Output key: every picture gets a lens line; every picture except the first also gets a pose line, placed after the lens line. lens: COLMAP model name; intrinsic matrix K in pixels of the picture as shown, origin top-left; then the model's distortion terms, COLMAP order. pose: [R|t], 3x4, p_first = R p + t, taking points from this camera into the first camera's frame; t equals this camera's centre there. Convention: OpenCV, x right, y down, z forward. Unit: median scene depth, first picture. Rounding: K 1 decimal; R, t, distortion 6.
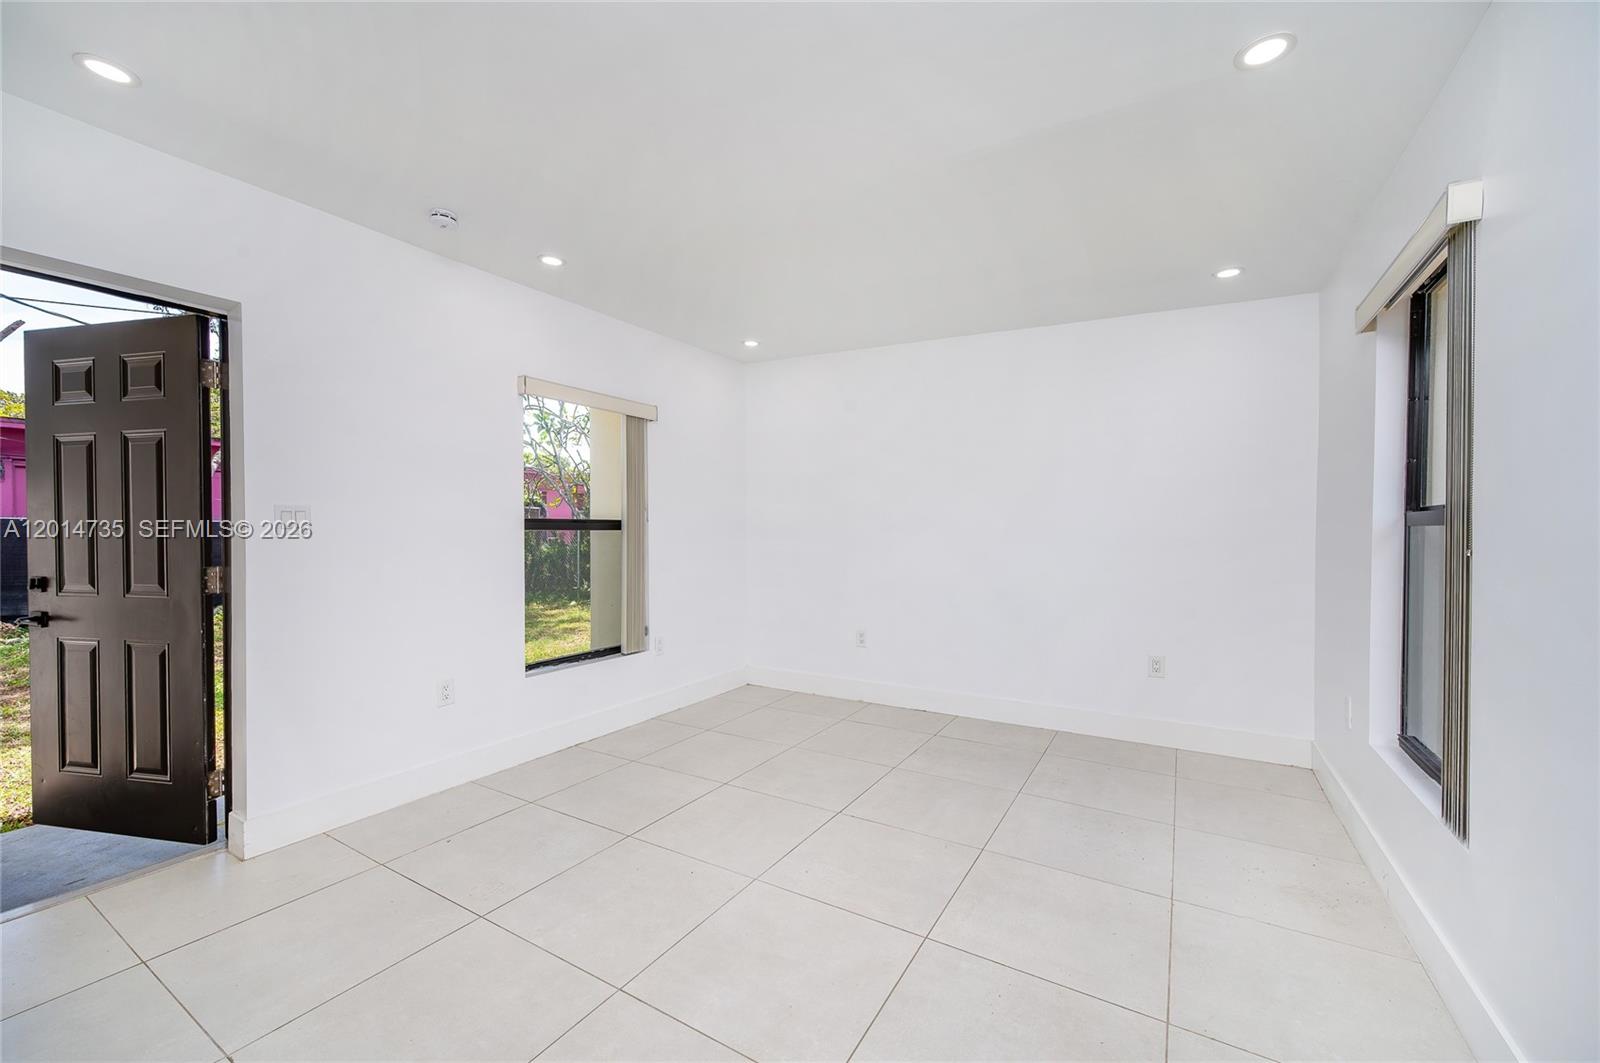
lens RADIAL K [[634.0, 0, 800.0], [0, 634.0, 533.7], [0, 0, 1]] dist [0.001579, -0.000552]
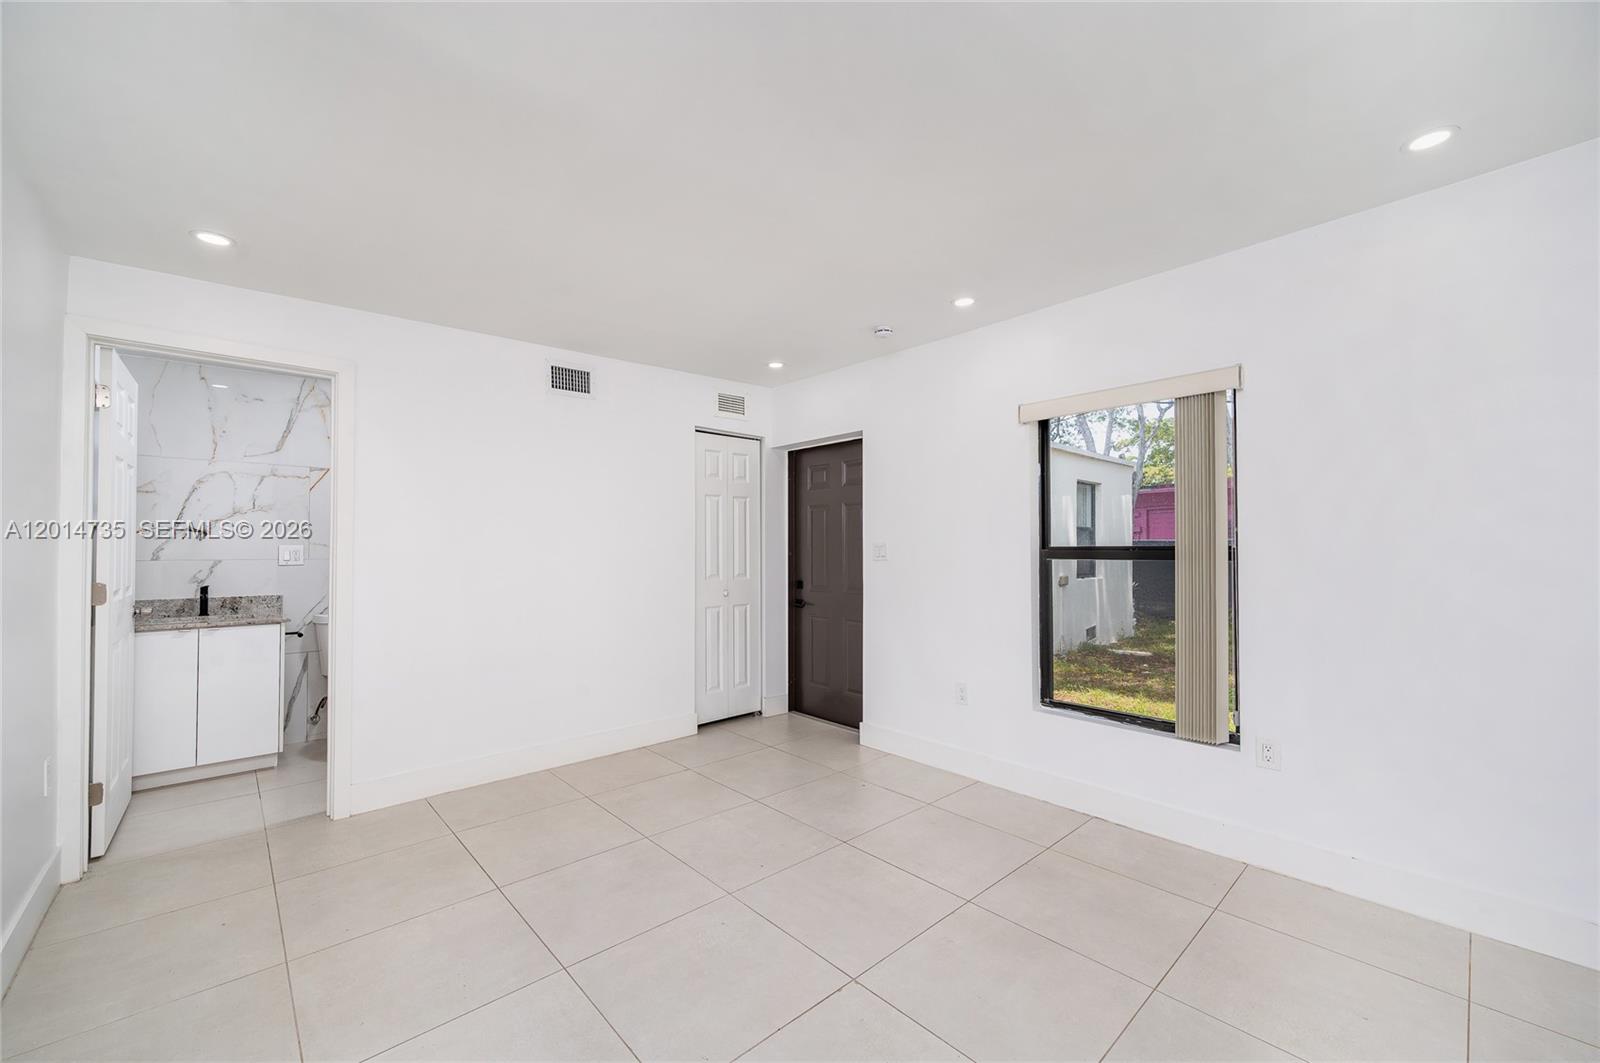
lens RADIAL K [[634.0, 0, 799.3], [0, 634.0, 542.2], [0, 0, 1]] dist [0.001579, -0.000552]
pose [[-0.276974, -0.014176, -0.960773, 0.575584], [-0.006043, 0.999897, -0.013011, -0.015078], [0.960858, 0.002202, -0.277031, 0.880378]]
